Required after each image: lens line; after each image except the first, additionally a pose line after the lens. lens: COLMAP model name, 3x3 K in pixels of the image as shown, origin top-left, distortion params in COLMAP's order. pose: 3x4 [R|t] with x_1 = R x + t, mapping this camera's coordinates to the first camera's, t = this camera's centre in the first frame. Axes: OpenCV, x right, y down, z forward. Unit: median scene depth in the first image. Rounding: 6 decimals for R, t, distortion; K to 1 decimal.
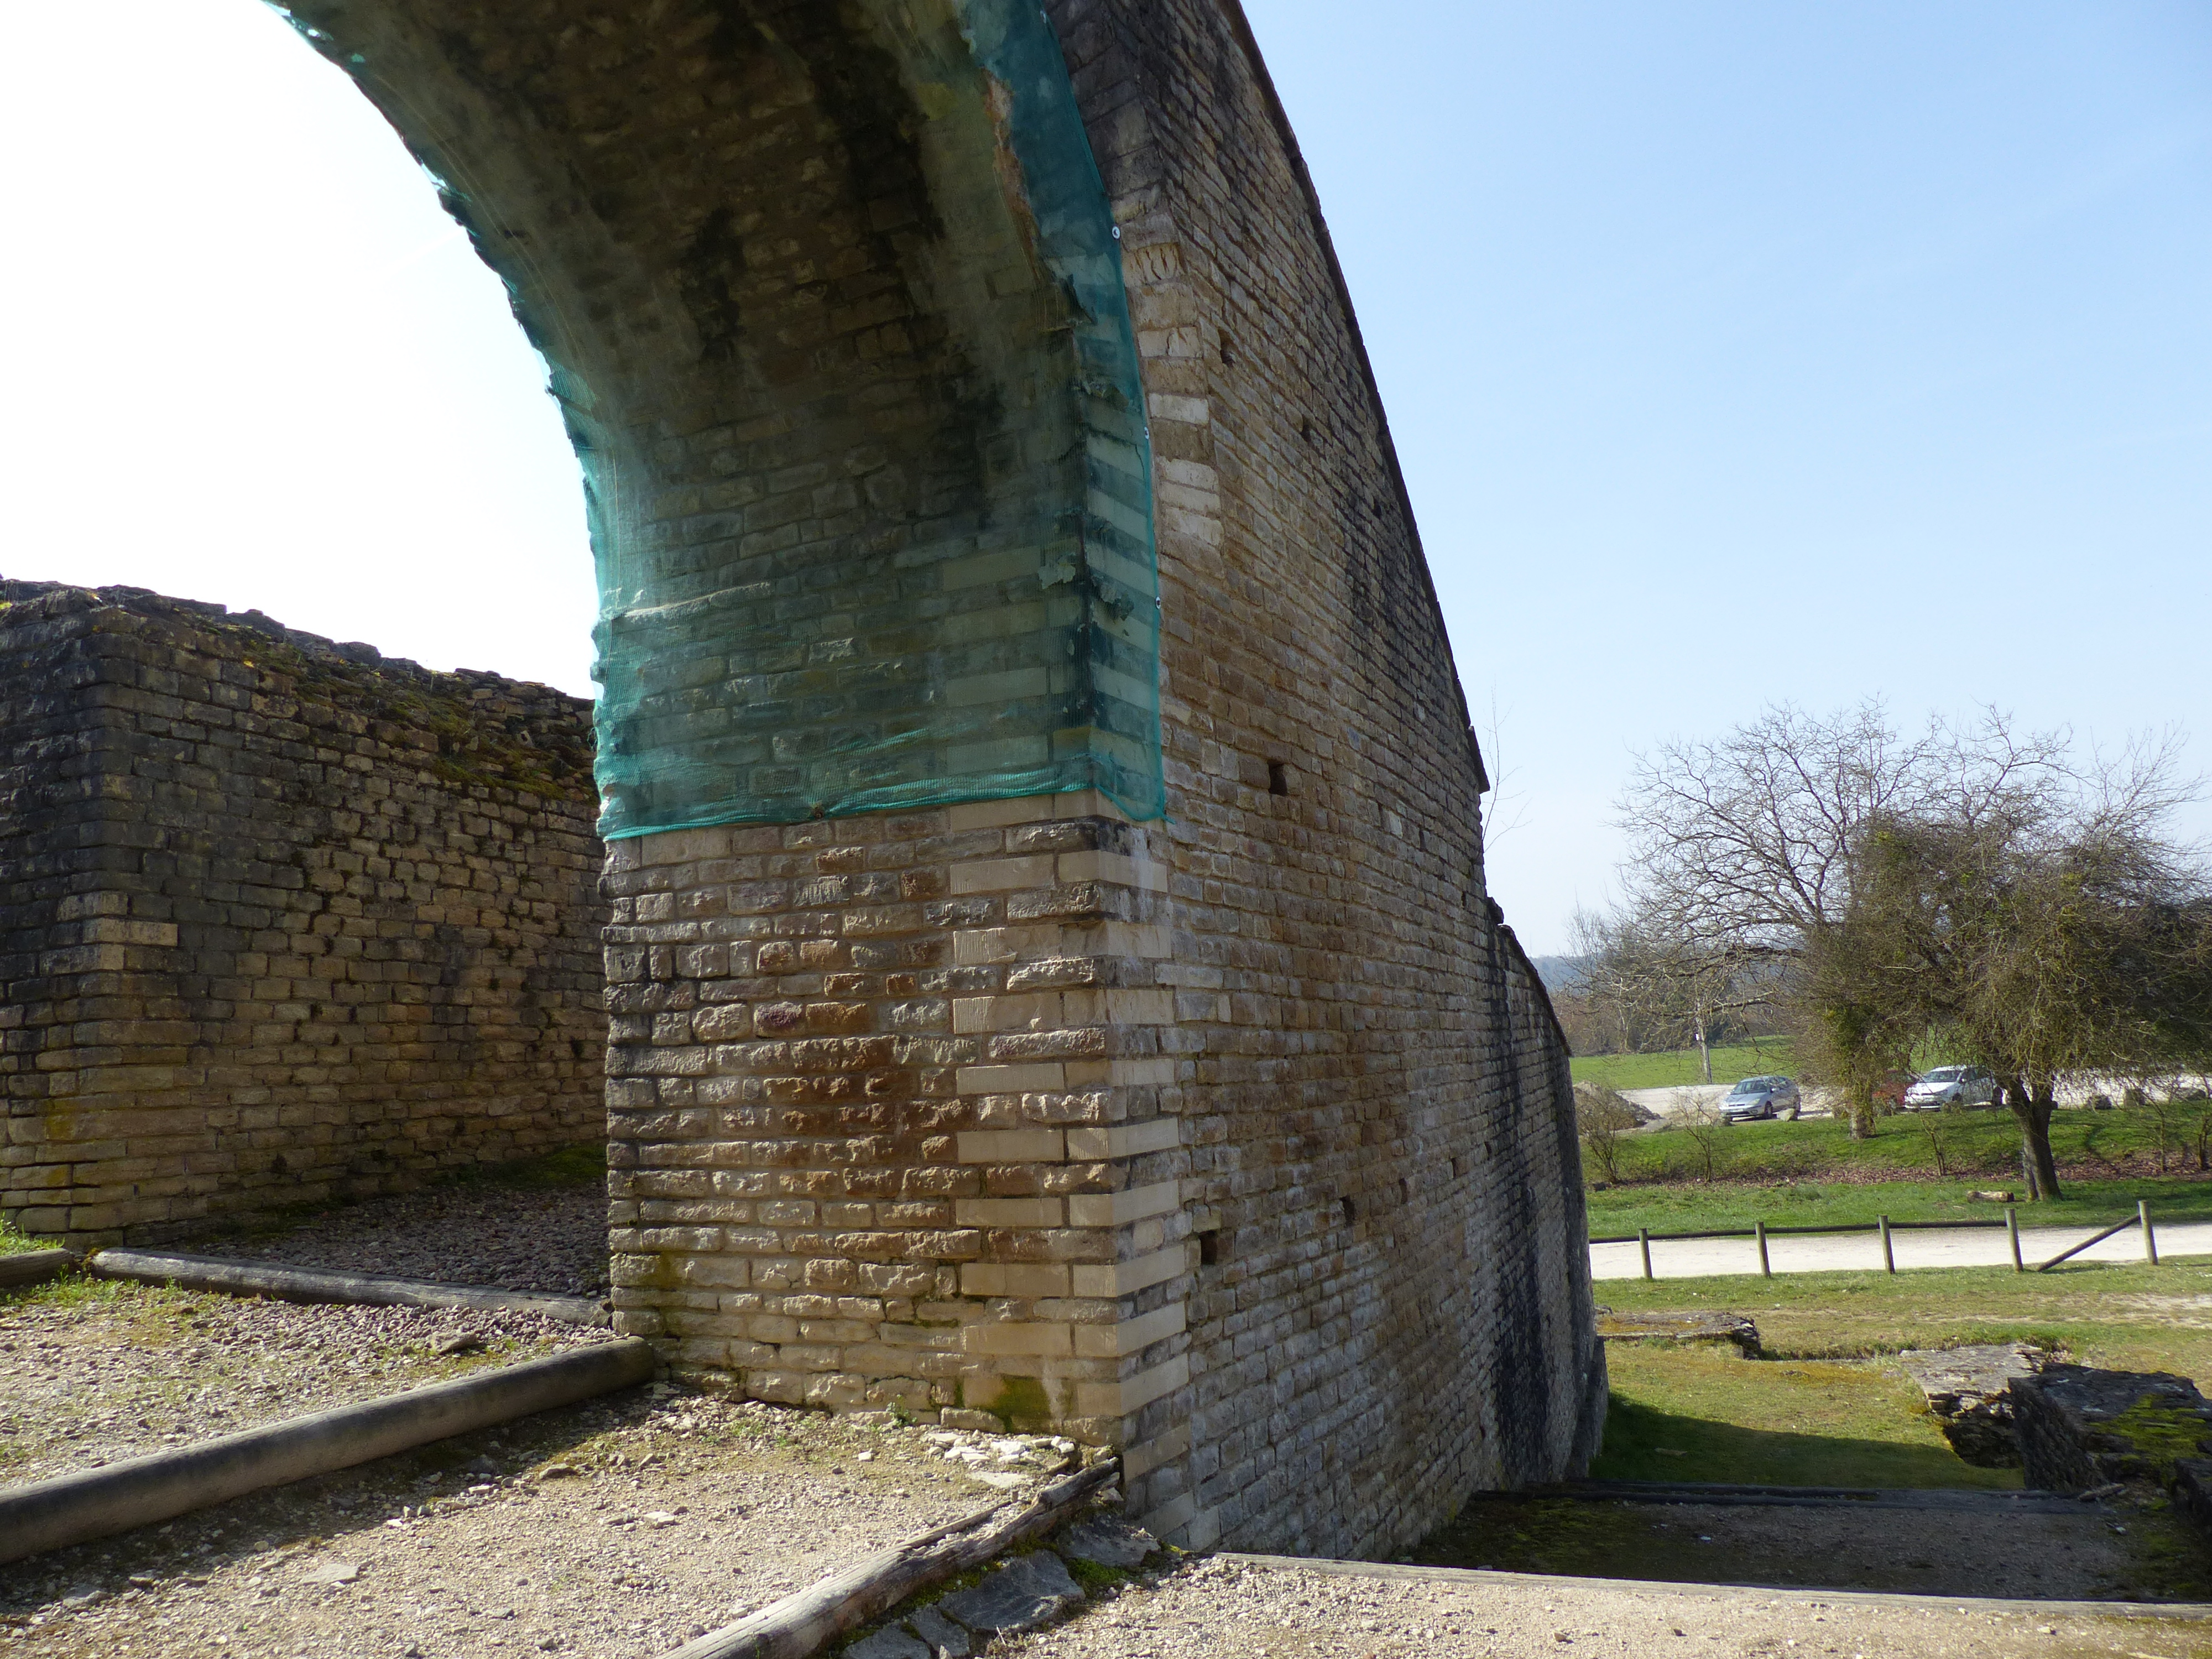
lens RADIAL K [[1670.7, 0, 1104.3], [0, 1670.7, 829.3], [0, 0, 1]] dist [-0.044079, 0.036327]
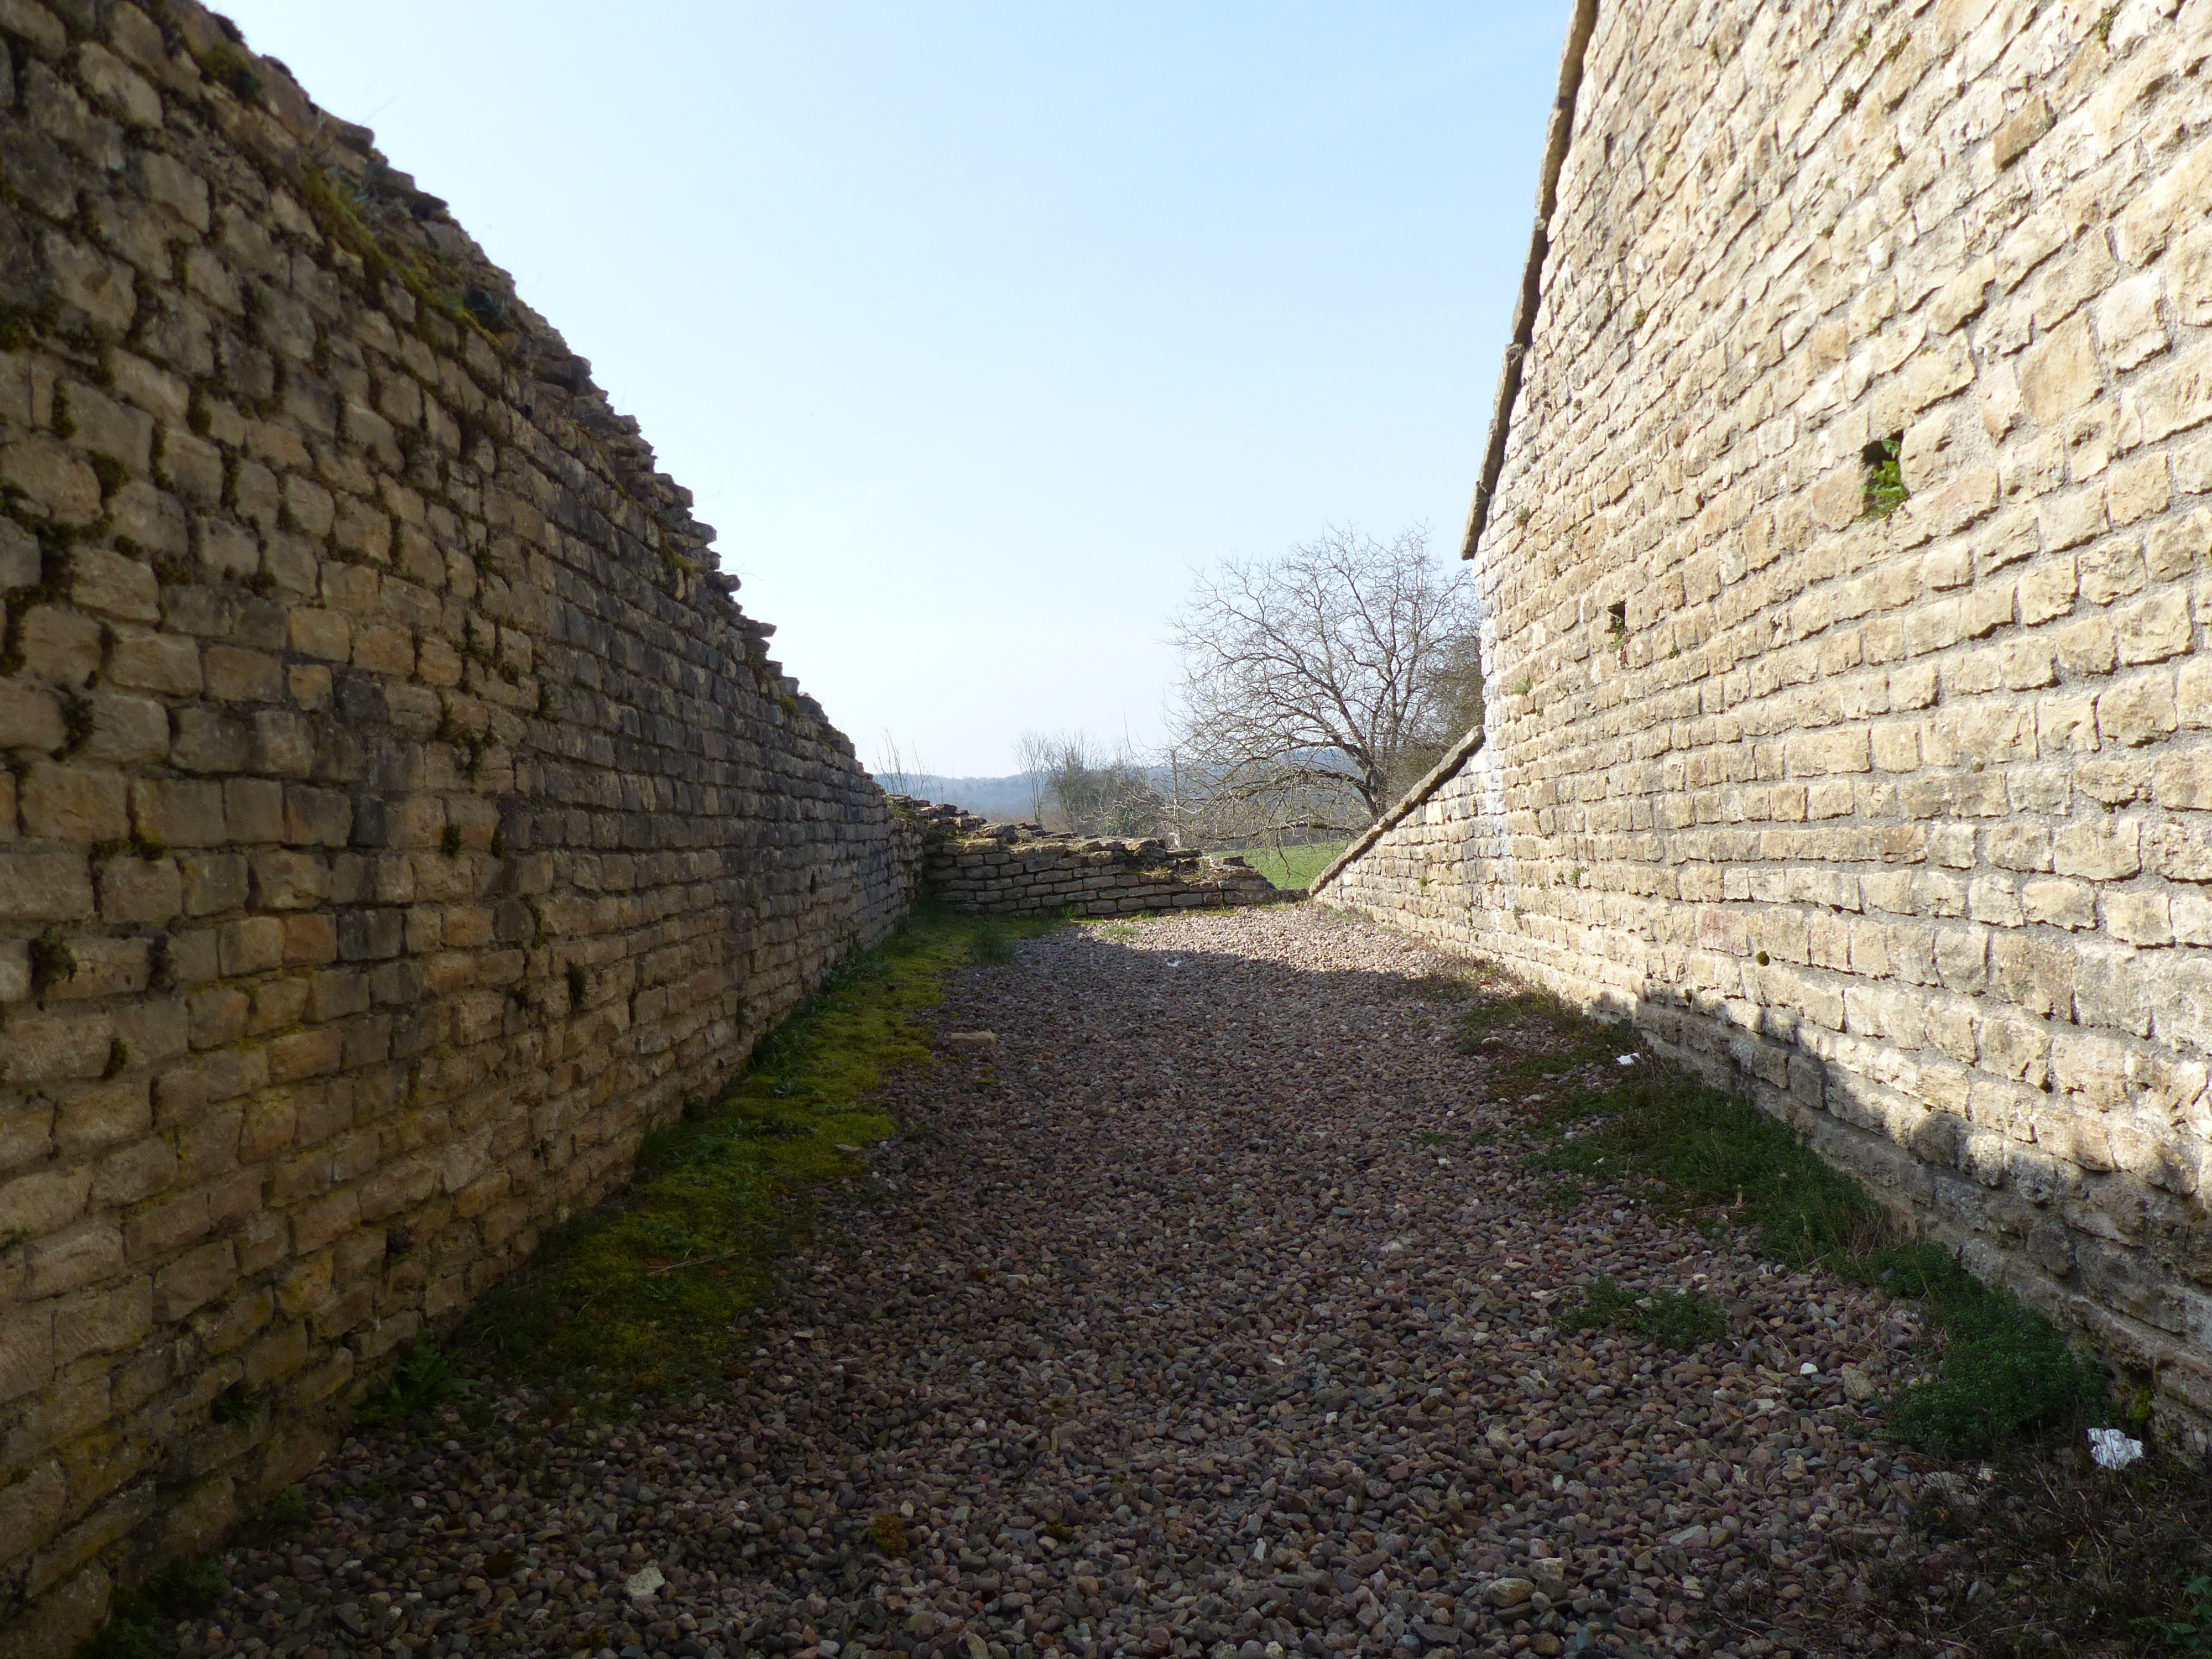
lens RADIAL K [[1670.7, 0, 1105.8], [0, 1670.7, 821.2], [0, 0, 1]] dist [-0.044079, 0.036327]
pose [[0.941396, -0.003059, 0.337289, -0.373317], [-0.031644, 0.994748, 0.097341, 0.051263], [-0.335815, -0.102310, 0.936355, 0.641624]]
